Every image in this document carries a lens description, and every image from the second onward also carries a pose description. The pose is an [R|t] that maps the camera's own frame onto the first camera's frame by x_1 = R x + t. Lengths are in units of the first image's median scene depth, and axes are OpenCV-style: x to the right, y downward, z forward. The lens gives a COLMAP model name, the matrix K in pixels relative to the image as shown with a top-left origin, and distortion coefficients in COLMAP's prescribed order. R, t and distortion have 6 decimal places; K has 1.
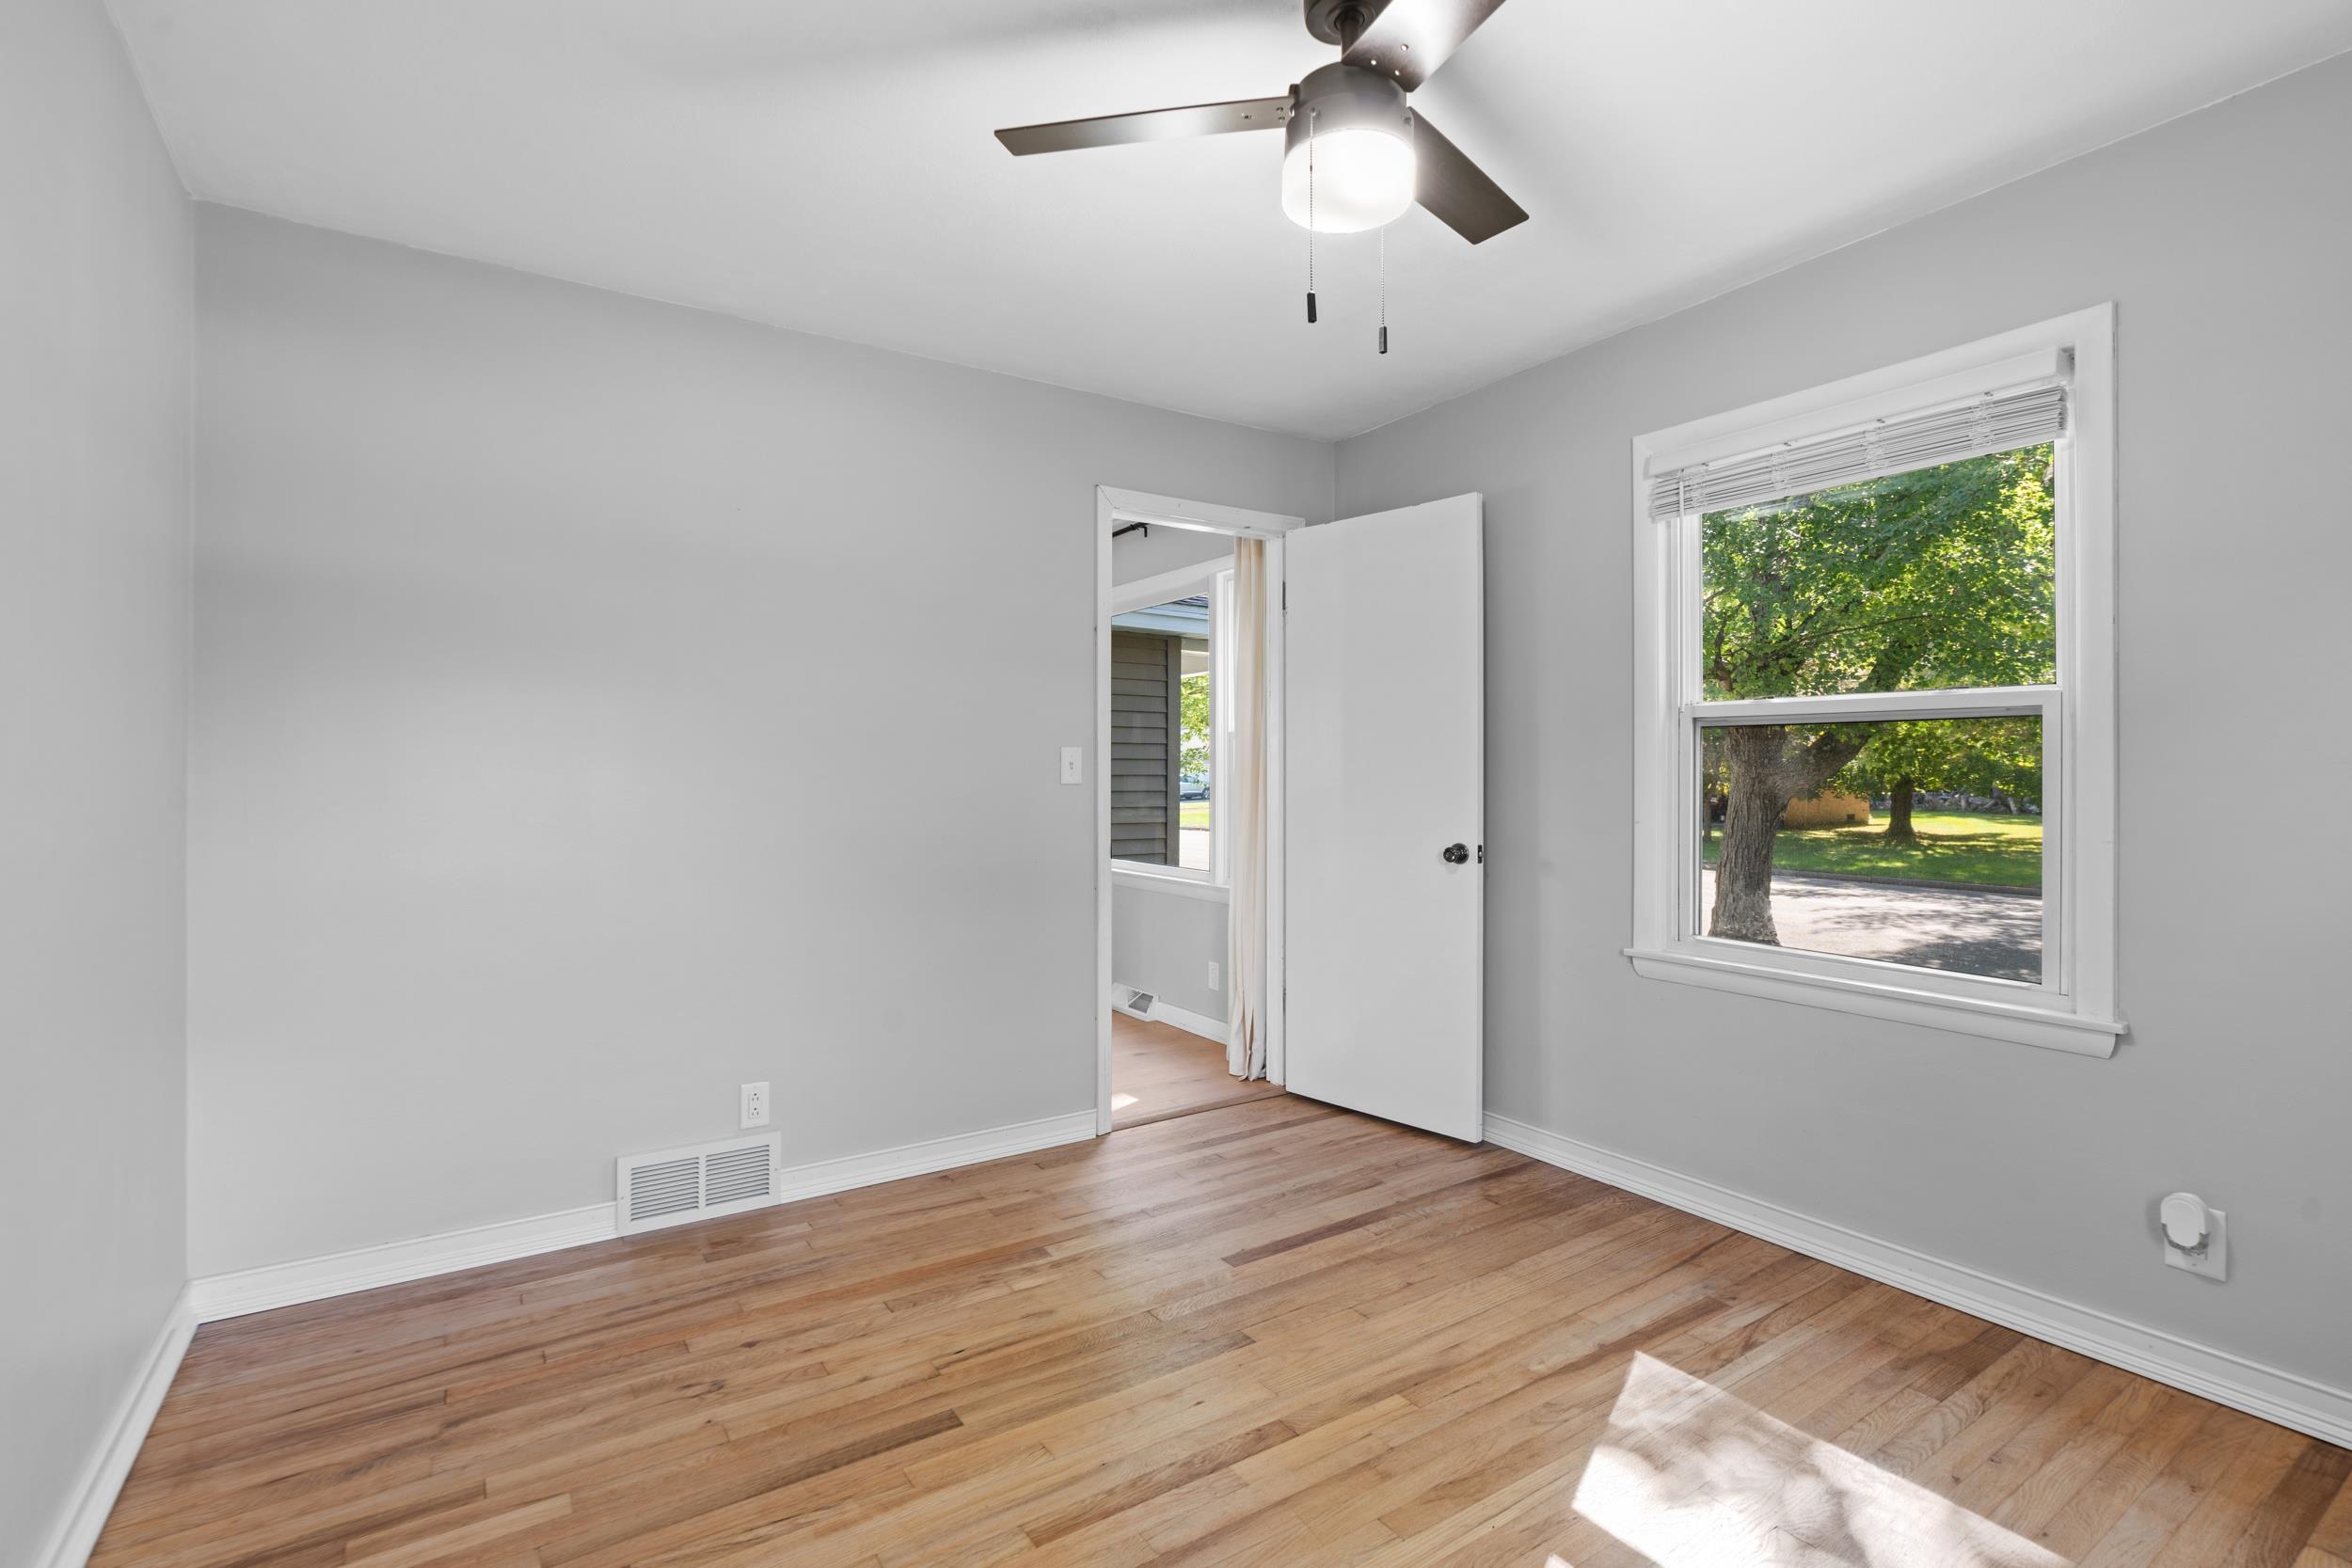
lens RADIAL K [[1064.6, 0, 1146.1], [0, 1064.6, 776.0], [0, 0, 1]] dist [0.001376, 0.000524]
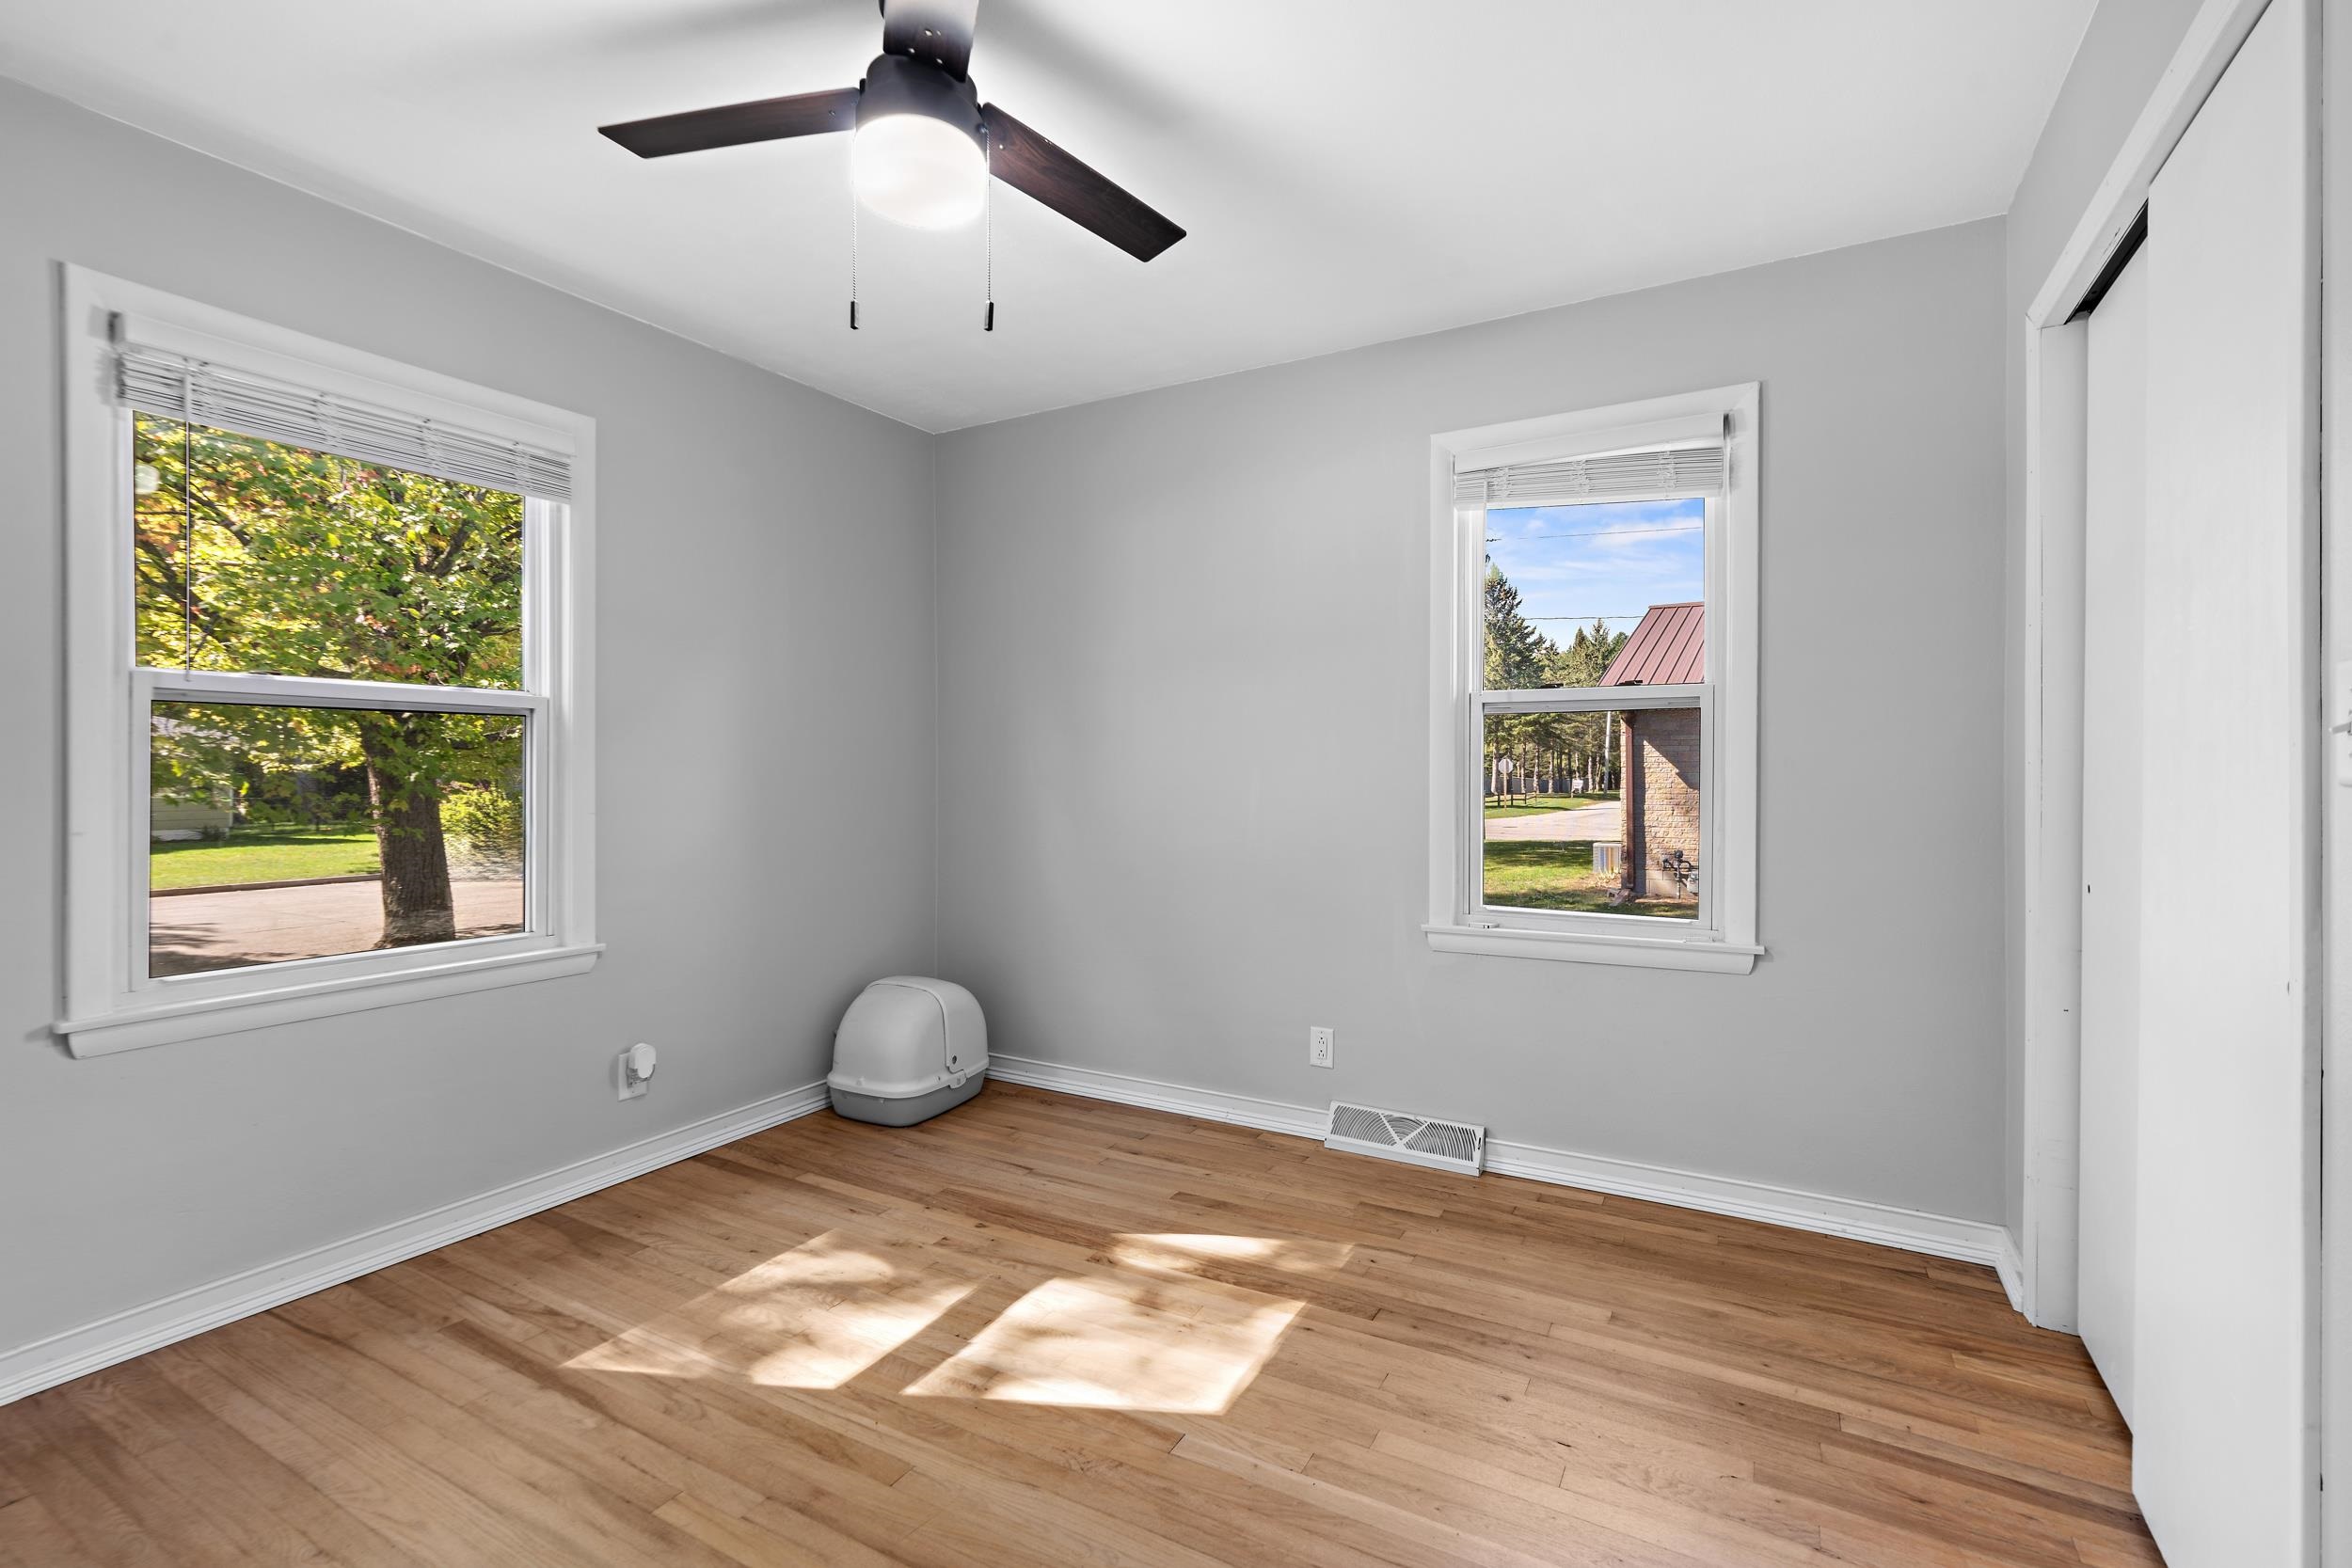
lens RADIAL K [[1052.6, 0, 1164.7], [0, 1052.6, 782.2], [0, 0, 1]] dist [-0.004019, -0.000048]
pose [[-0.467260, -0.012126, 0.884037, -0.645496], [-0.002623, 0.999921, 0.012329, 0.004006], [-0.884116, 0.003442, -0.467254, 1.002964]]
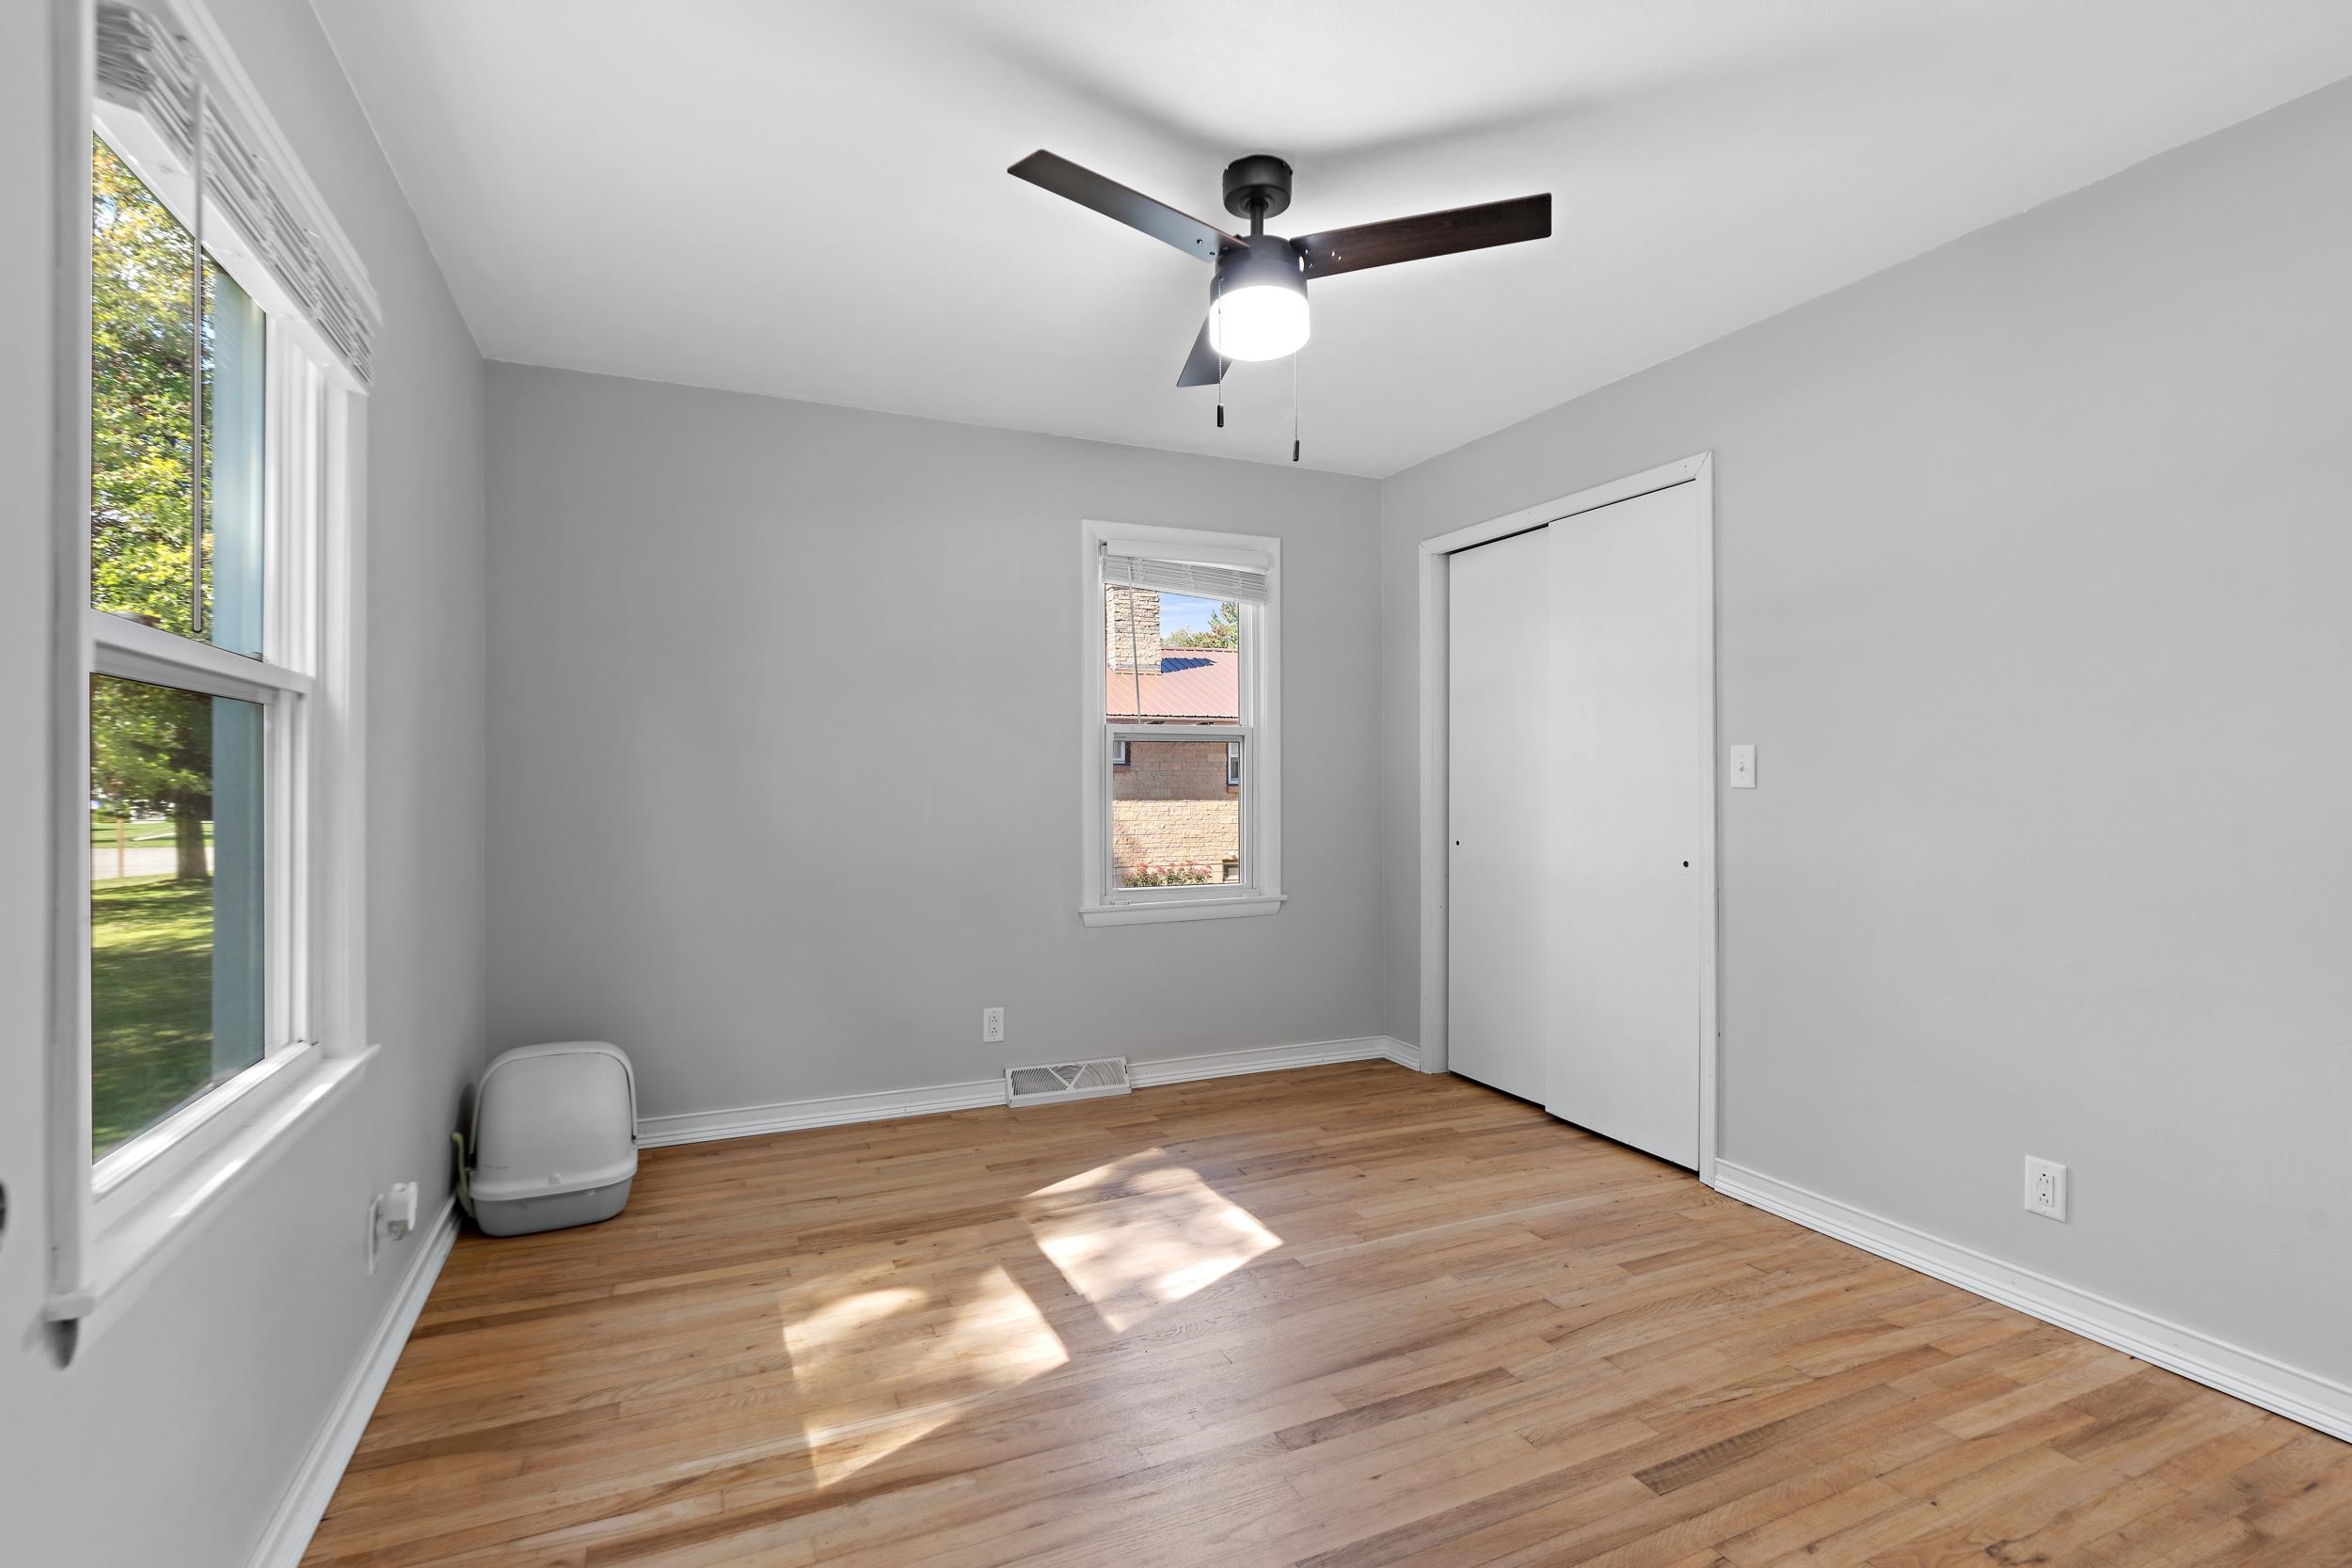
lens RADIAL K [[1052.6, 0, 1164.7], [0, 1052.6, 782.2], [0, 0, 1]] dist [-0.004019, -0.000048]
pose [[-0.988983, -0.001573, 0.148022, 0.091792], [-0.002017, 0.999994, -0.002850, 0.005510], [-0.148016, -0.003117, -0.988980, 1.832895]]
